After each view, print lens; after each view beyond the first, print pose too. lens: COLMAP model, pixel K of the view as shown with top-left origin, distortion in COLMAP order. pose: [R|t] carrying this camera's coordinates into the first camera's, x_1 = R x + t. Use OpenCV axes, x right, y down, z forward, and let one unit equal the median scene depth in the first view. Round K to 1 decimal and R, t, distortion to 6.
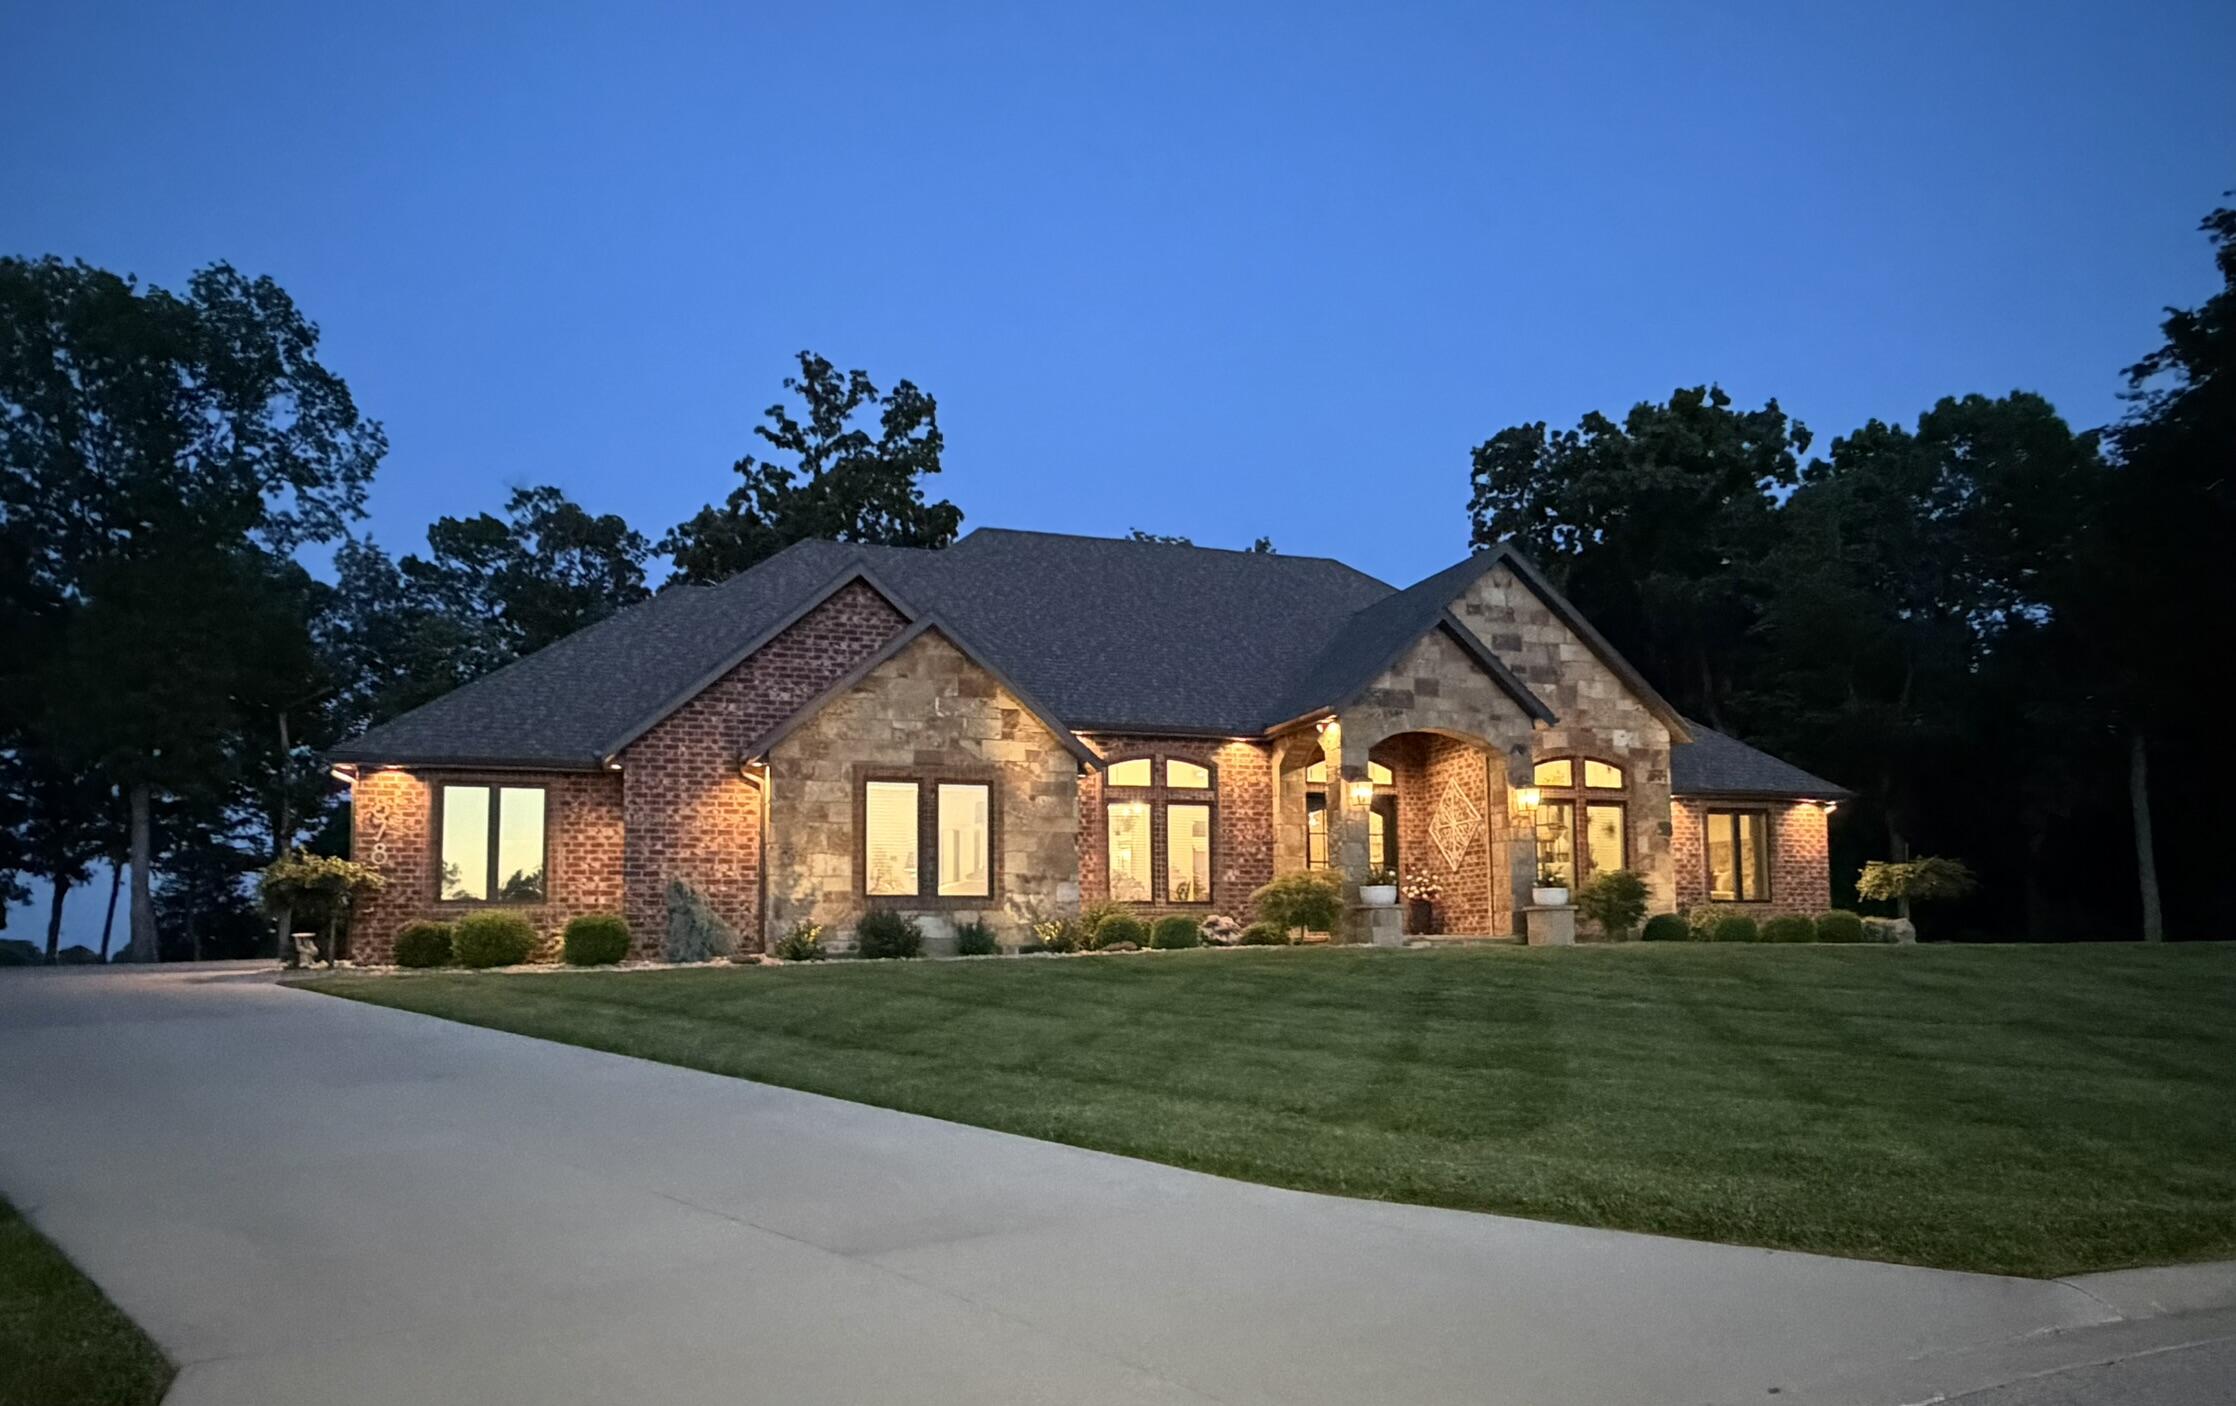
lens RADIAL K [[1427.2, 0, 1123.8], [0, 1427.2, 845.3], [0, 0, 1]] dist [0.010006, 0.003118]
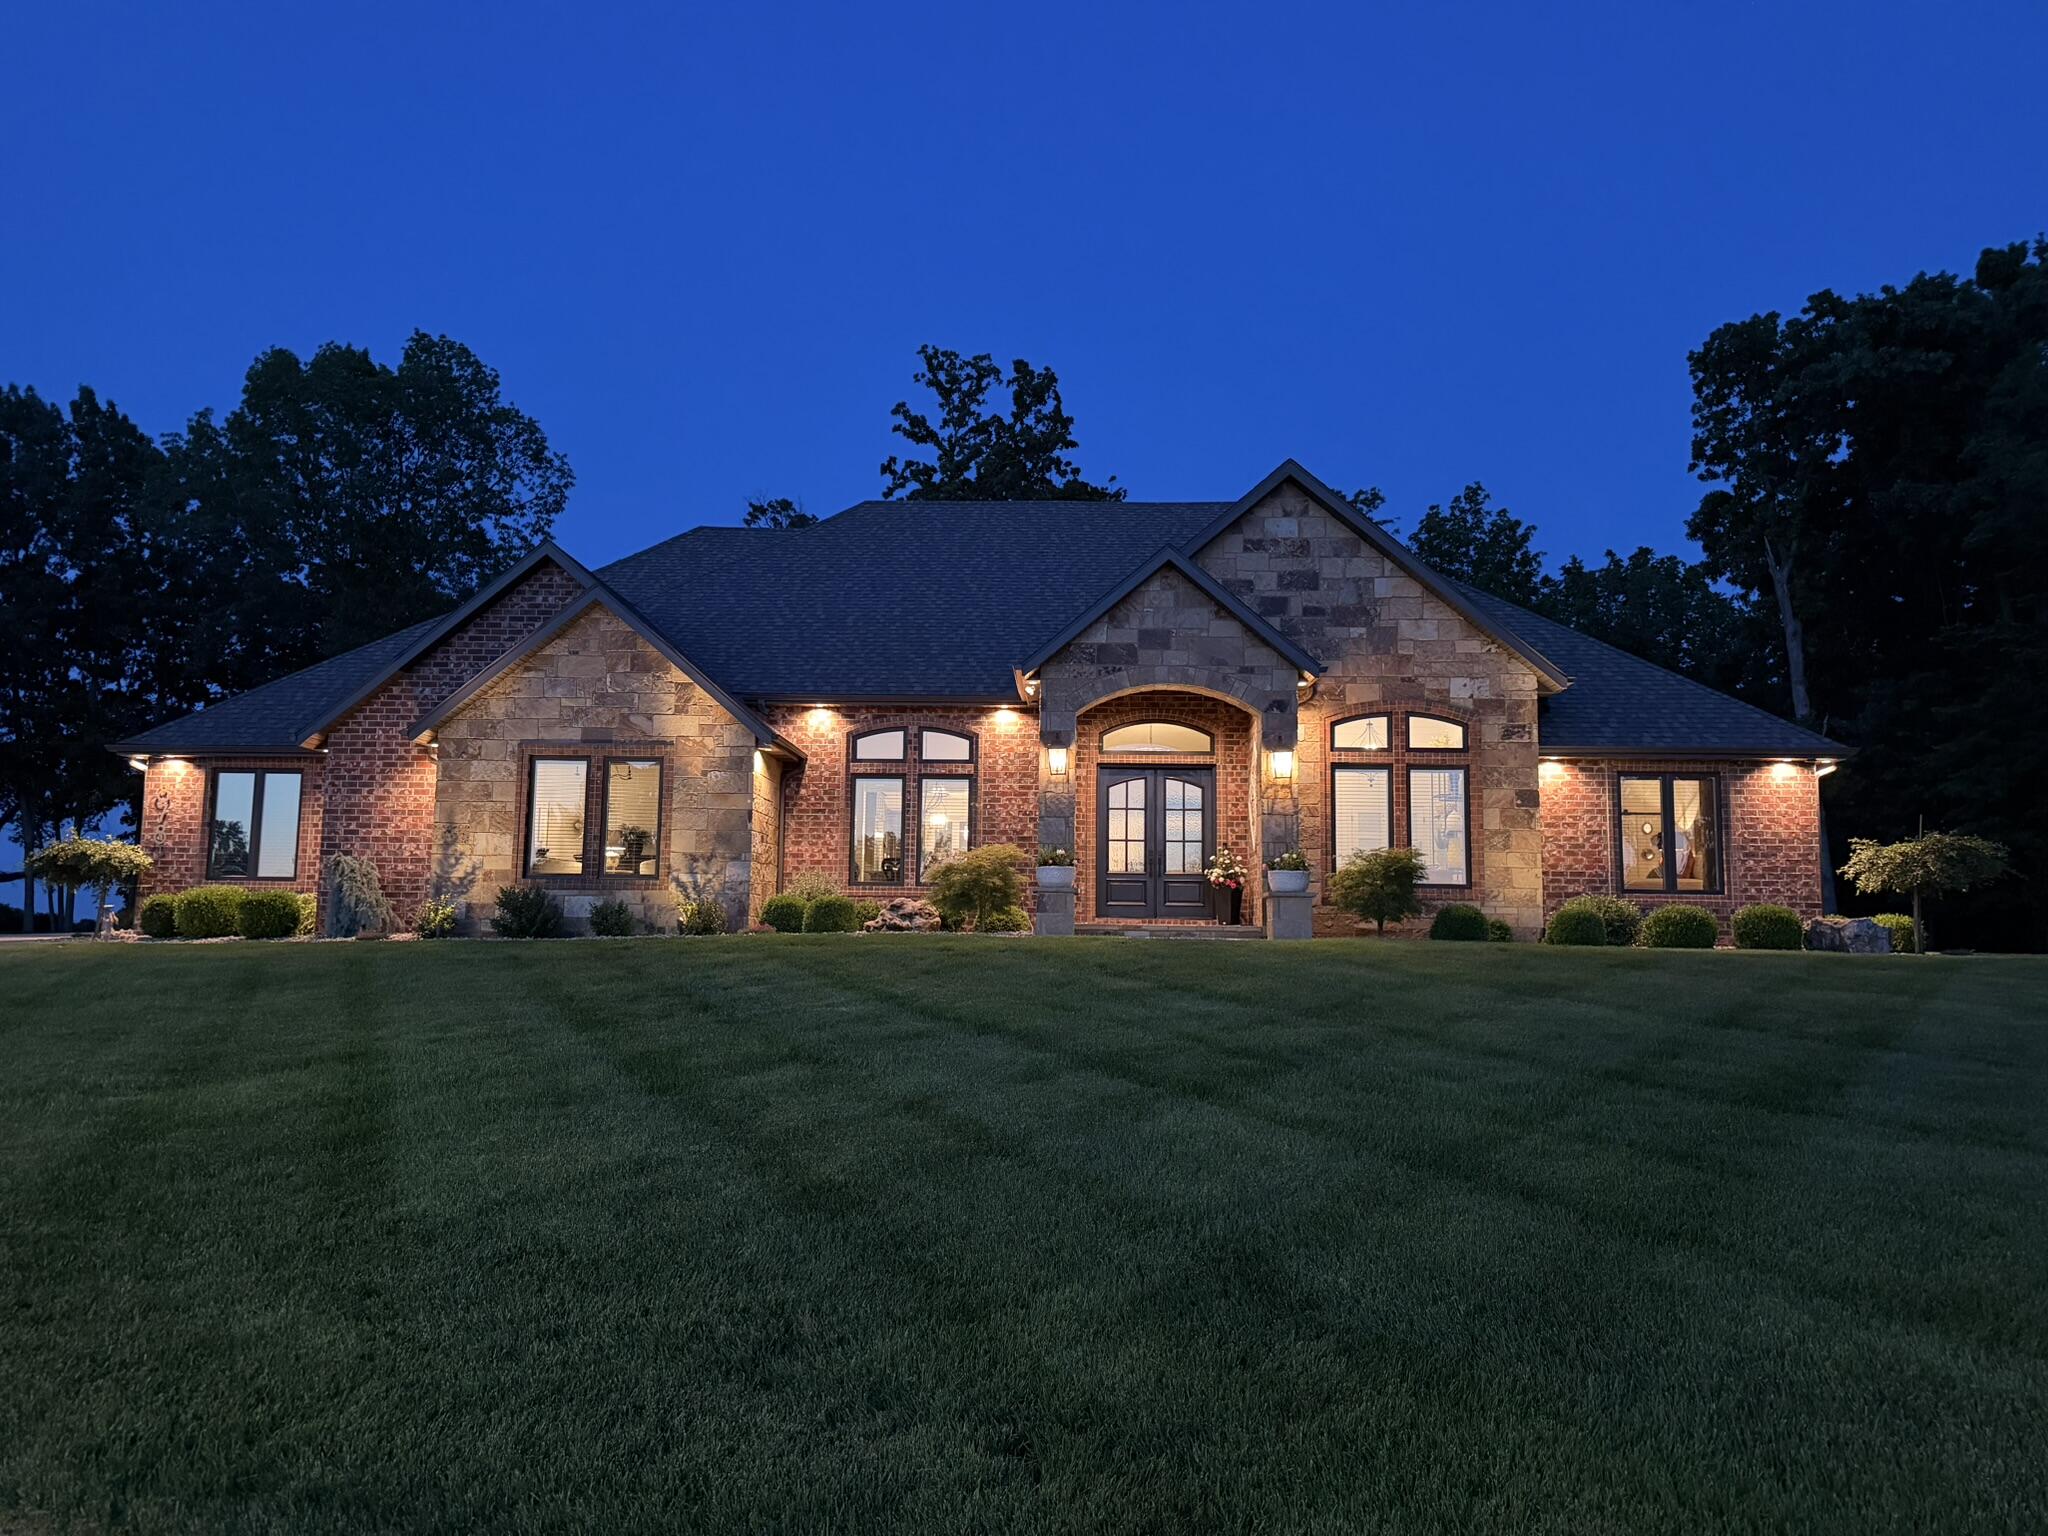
lens RADIAL K [[1418.3, 0, 1011.5], [0, 1418.3, 781.1], [0, 0, 1]] dist [0.180167, -0.334931]
pose [[0.932138, -0.017182, -0.361696, 0.427194], [0.004388, 0.999336, -0.036164, 0.006870], [0.362077, 0.032122, 0.931595, 0.155965]]
